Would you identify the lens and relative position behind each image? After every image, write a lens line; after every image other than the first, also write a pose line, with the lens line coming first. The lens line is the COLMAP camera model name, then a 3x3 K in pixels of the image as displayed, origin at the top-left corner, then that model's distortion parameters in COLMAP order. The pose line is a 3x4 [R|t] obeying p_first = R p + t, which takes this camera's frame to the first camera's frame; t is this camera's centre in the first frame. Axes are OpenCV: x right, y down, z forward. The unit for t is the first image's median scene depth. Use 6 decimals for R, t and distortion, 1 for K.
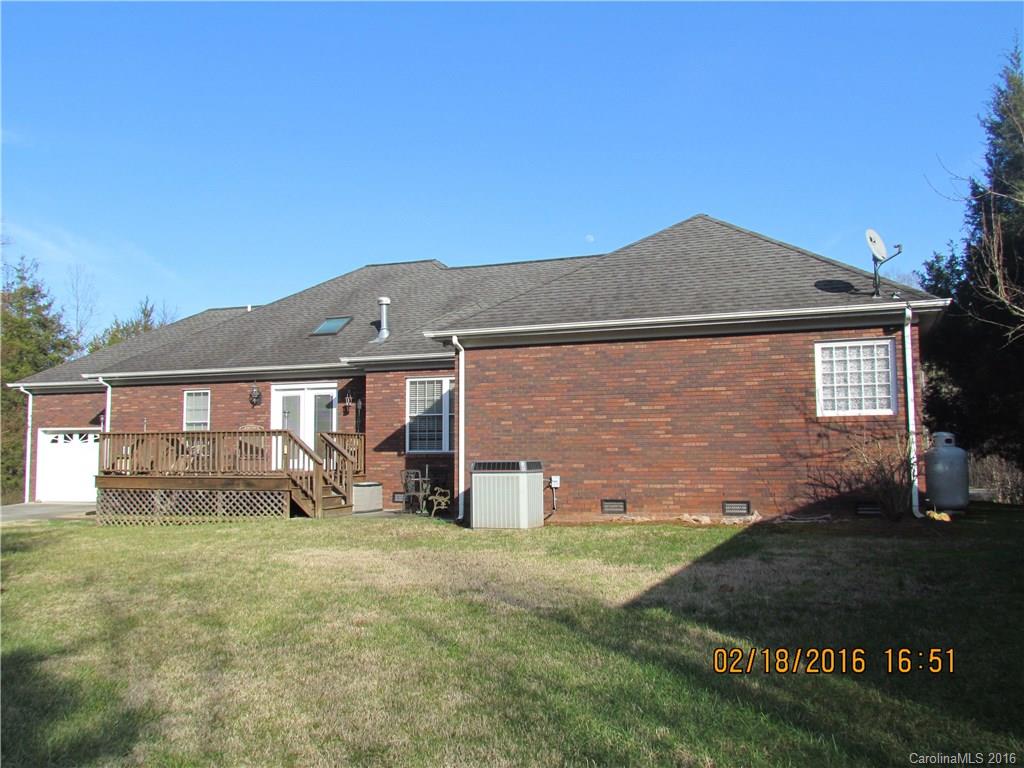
lens RADIAL K [[911.4, 0, 512.0], [0, 911.4, 384.0], [0, 0, 1]] dist [-0.001225, -0.002643]
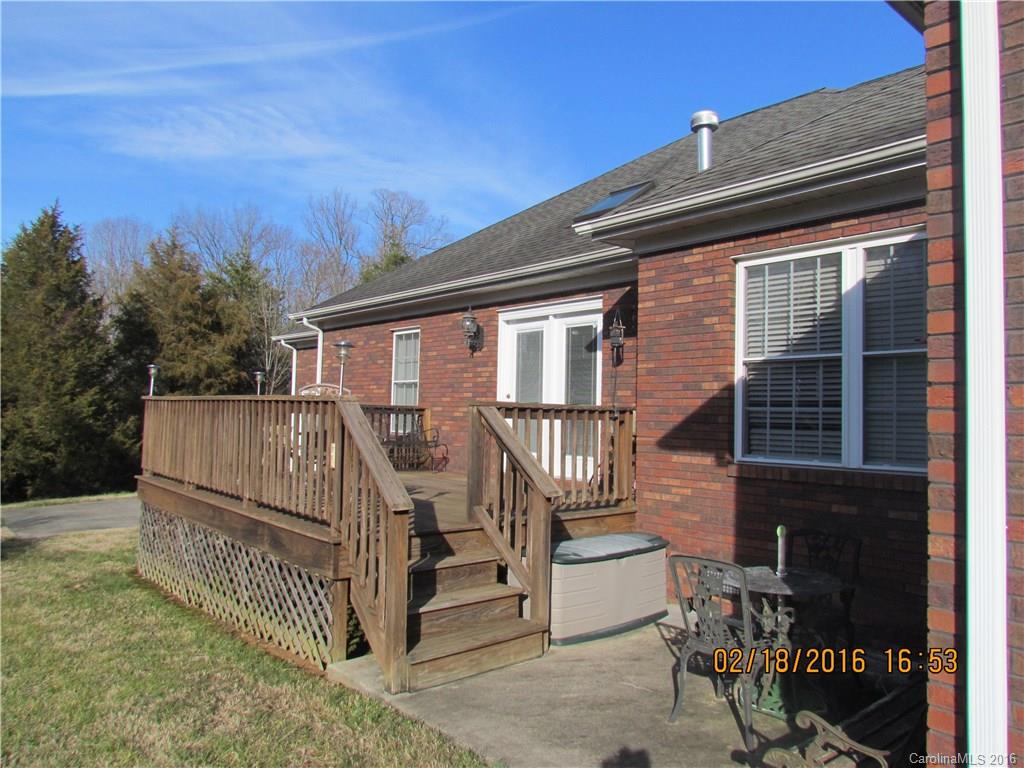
lens RADIAL K [[746.4, 0, 512.0], [0, 746.4, 384.0], [0, 0, 1]] dist [-0.011072, 0.001434]
pose [[0.881906, 0.002107, -0.471422, -0.048442], [0.014481, 0.999397, 0.031558, 0.030262], [0.471204, -0.034658, 0.881343, 0.626514]]
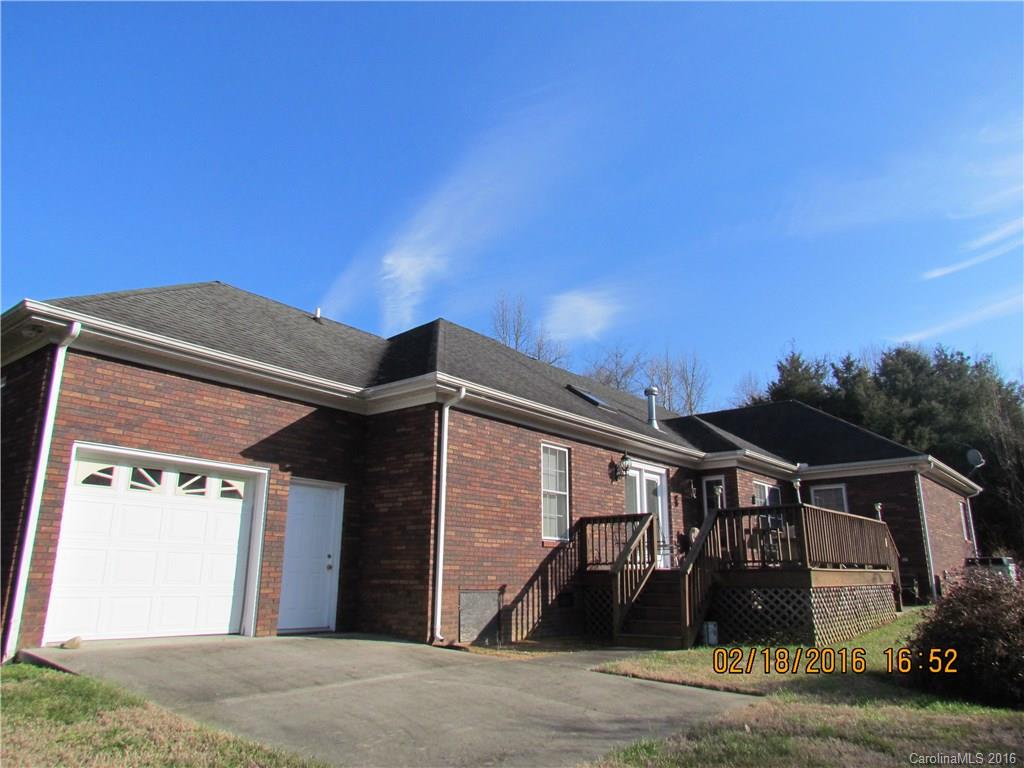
lens RADIAL K [[714.6, 0, 512.0], [0, 714.6, 384.0], [0, 0, 1]] dist [-0.086690, 0.000958]
pose [[0.300953, 0.250203, 0.920231, -0.915357], [-0.085730, 0.968159, -0.235197, 0.096684], [-0.949778, -0.008108, 0.312820, 0.920122]]
